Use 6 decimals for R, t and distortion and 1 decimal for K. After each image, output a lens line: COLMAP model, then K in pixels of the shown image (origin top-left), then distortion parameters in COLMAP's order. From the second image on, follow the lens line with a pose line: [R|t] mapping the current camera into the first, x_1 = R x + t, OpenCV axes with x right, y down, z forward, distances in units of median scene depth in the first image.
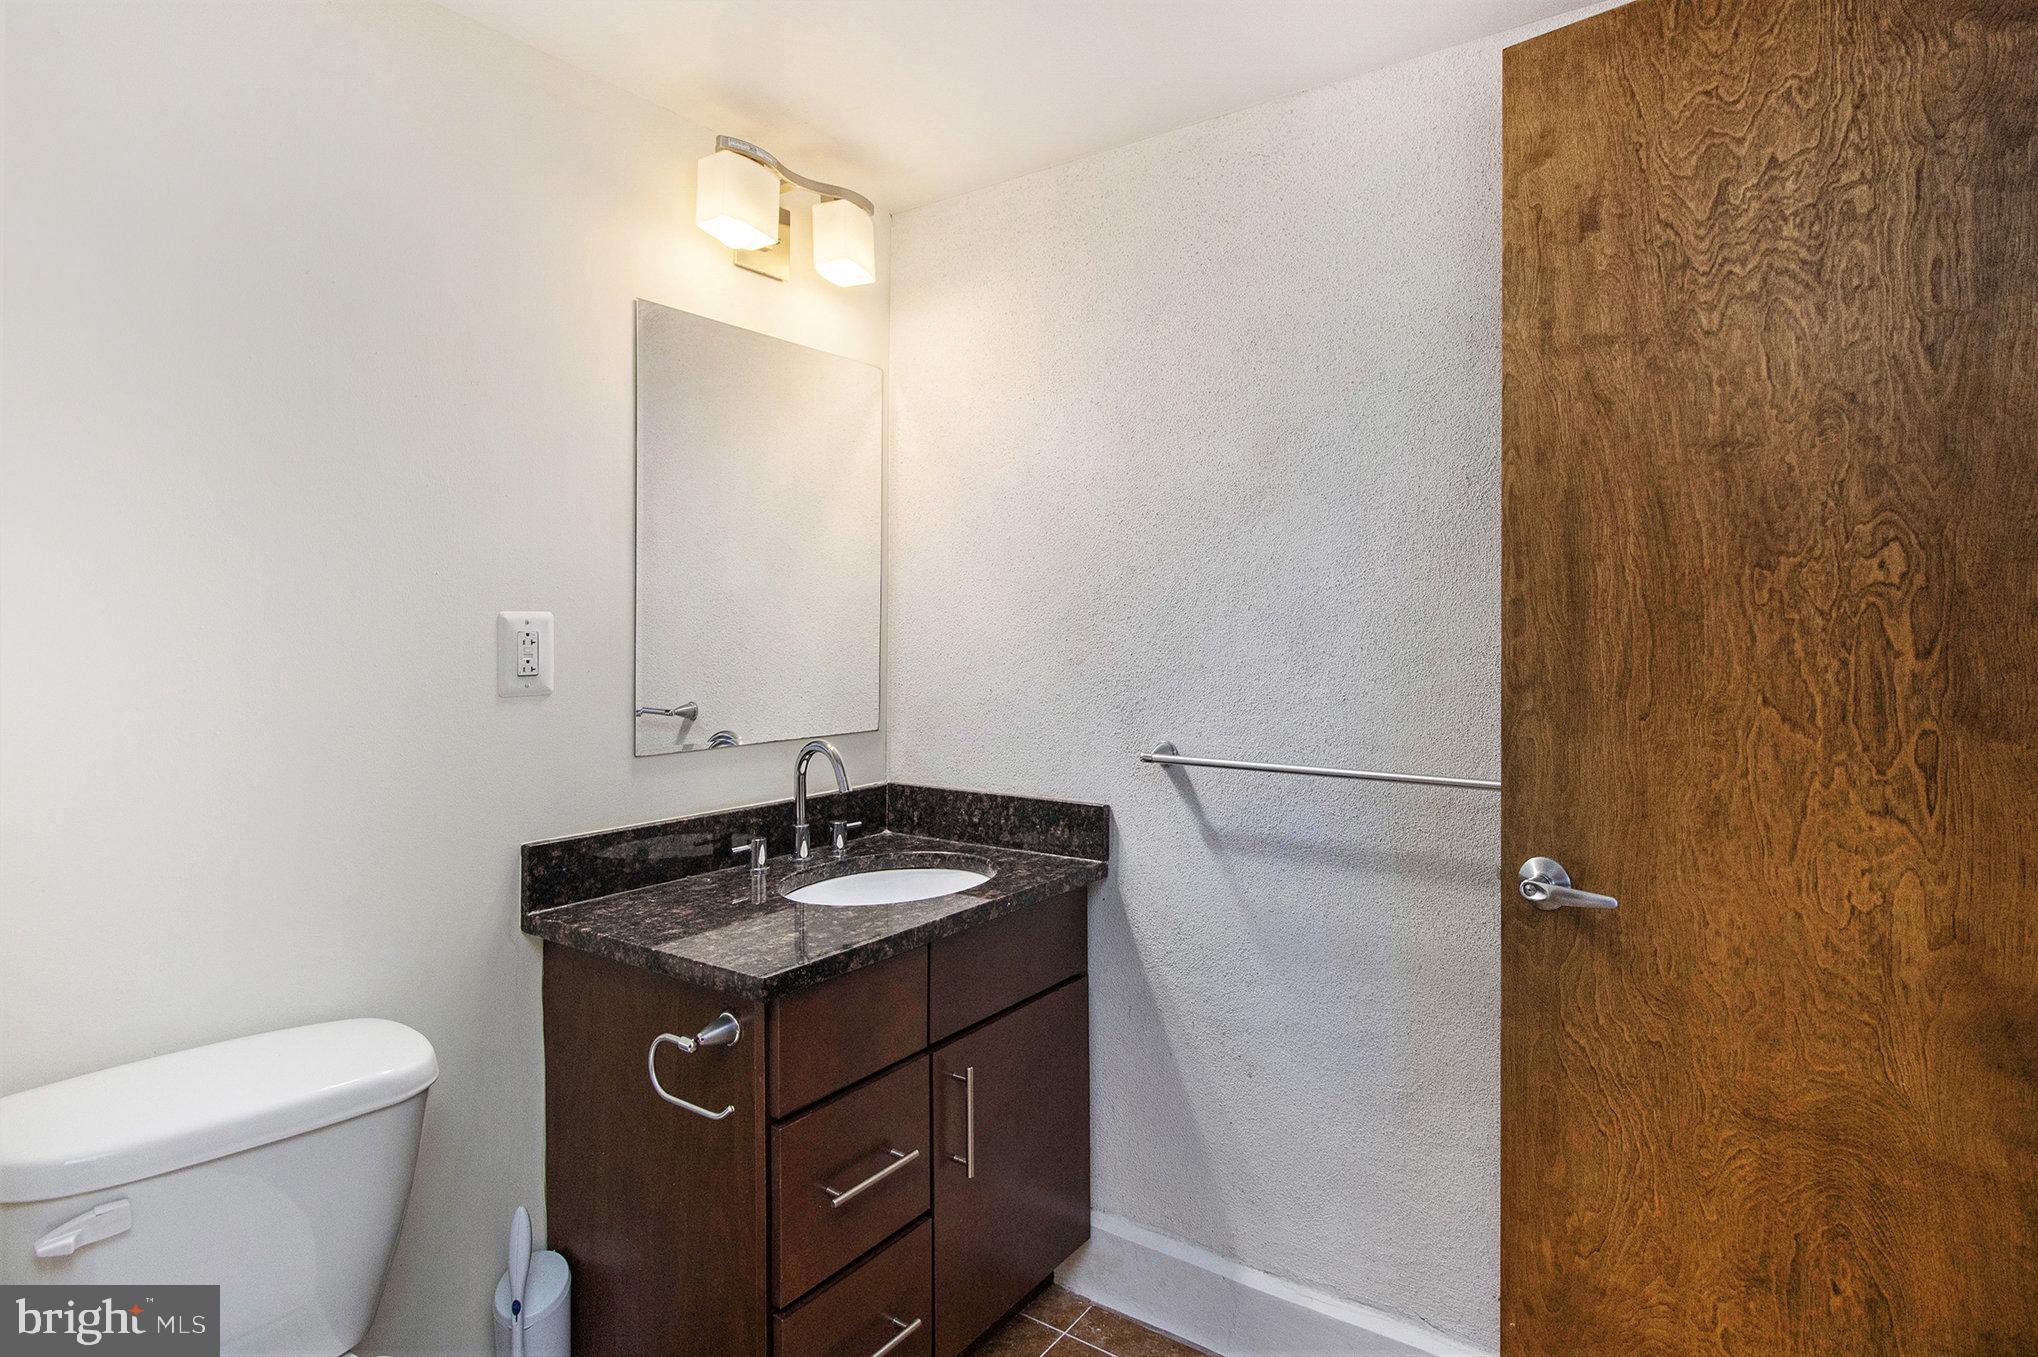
lens RADIAL K [[1108.0, 0, 1018.8], [0, 1108.0, 612.1], [0, 0, 1]] dist [-0.000064, -0.000005]
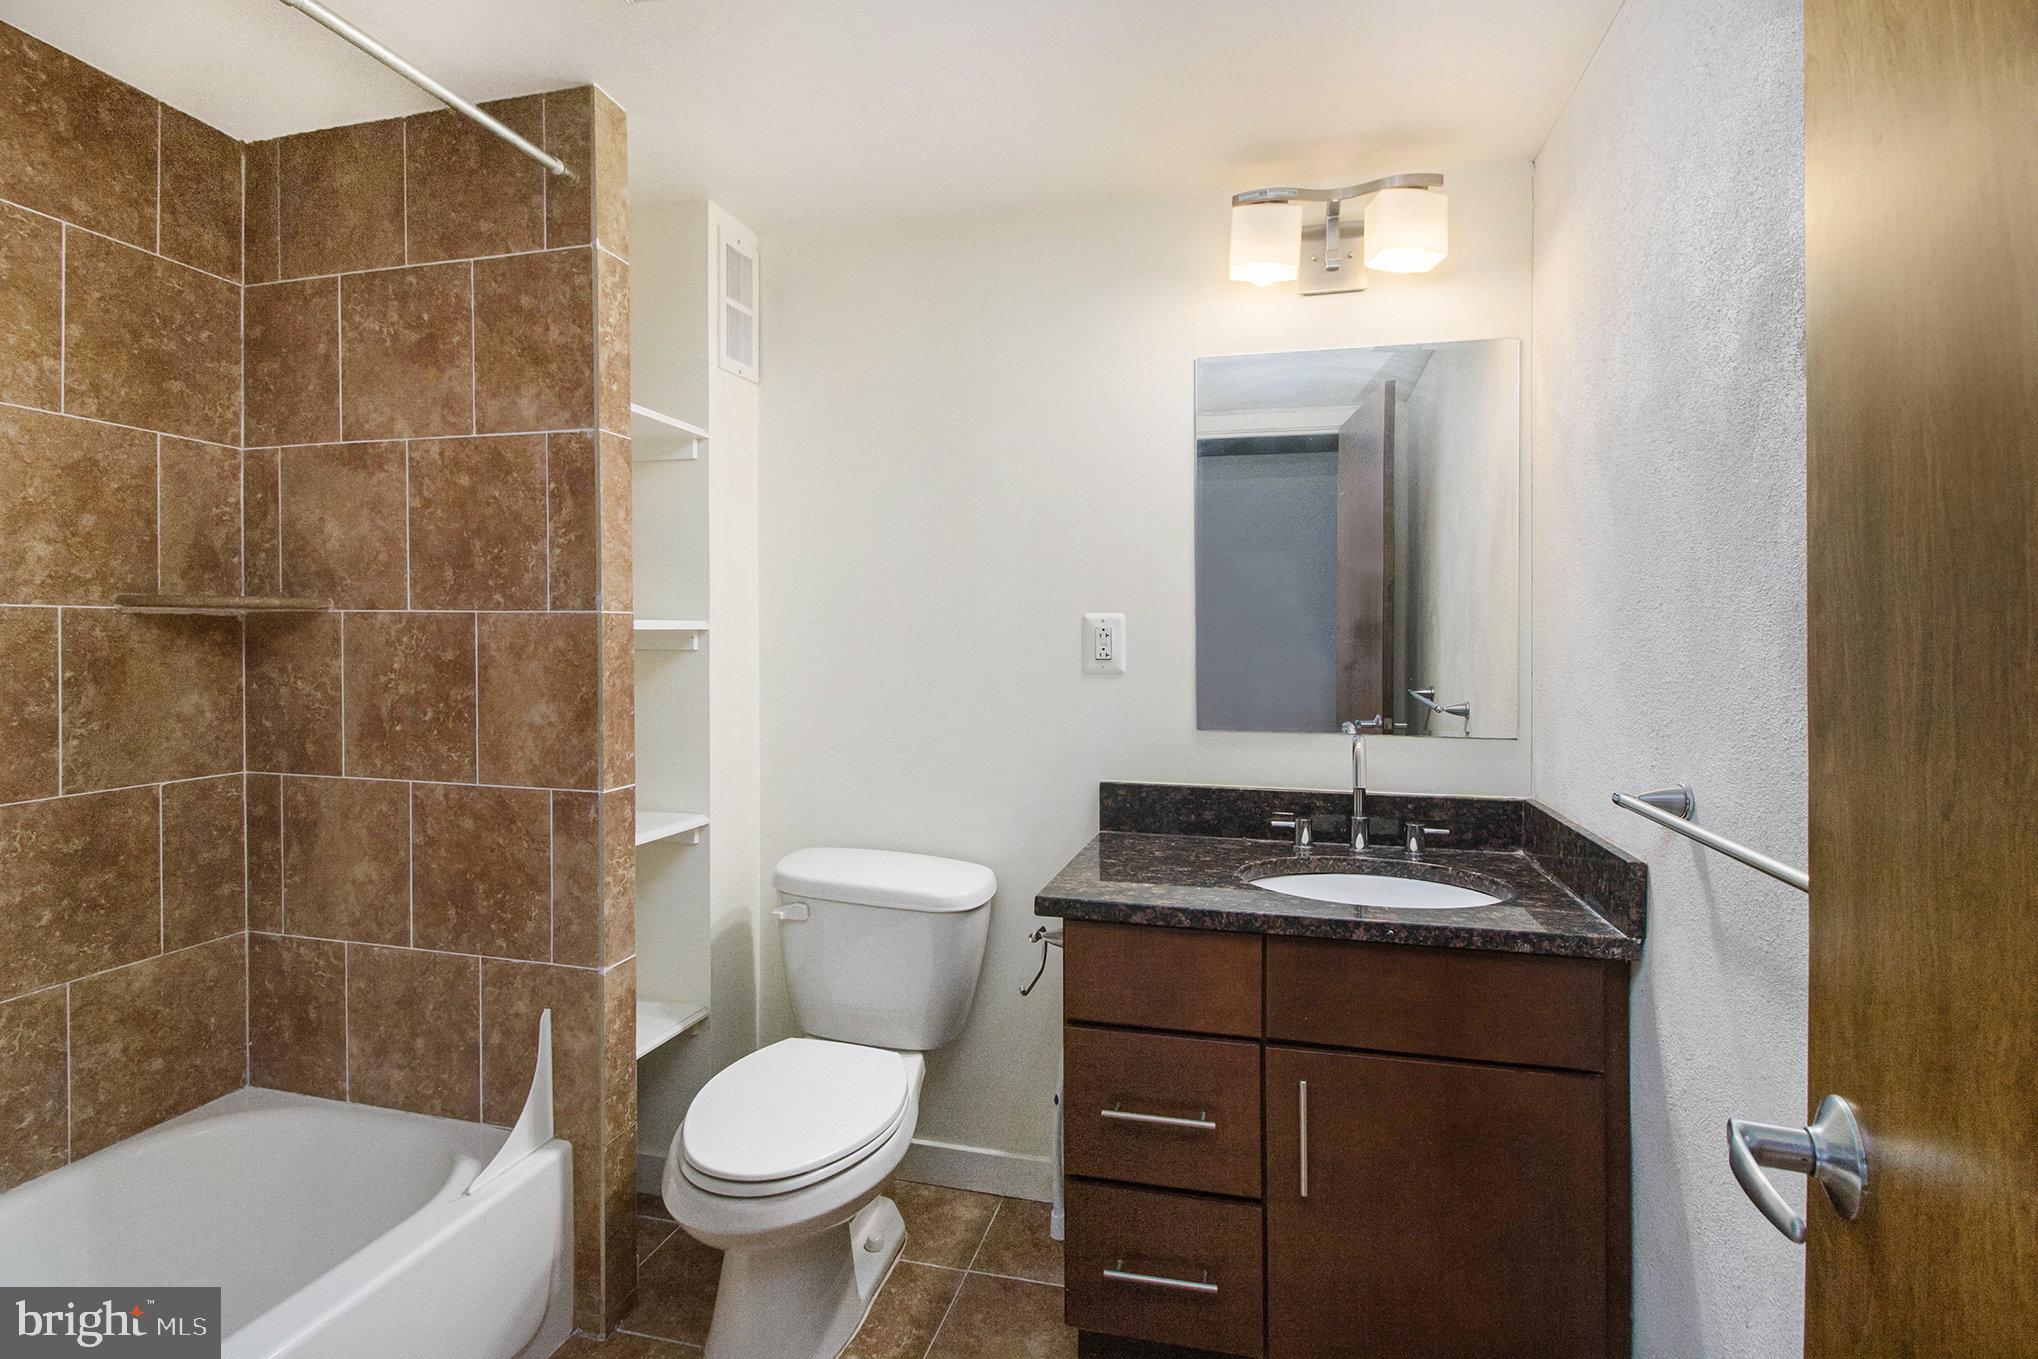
lens RADIAL K [[943.4, 0, 1022.1], [0, 943.4, 642.5], [0, 0, 1]] dist [-0.000689, -0.000113]
pose [[0.370405, 0.008470, -0.928832, 0.596529], [0.003254, 0.999940, 0.010416, 0.022829], [0.928865, -0.006880, 0.370356, 0.458453]]
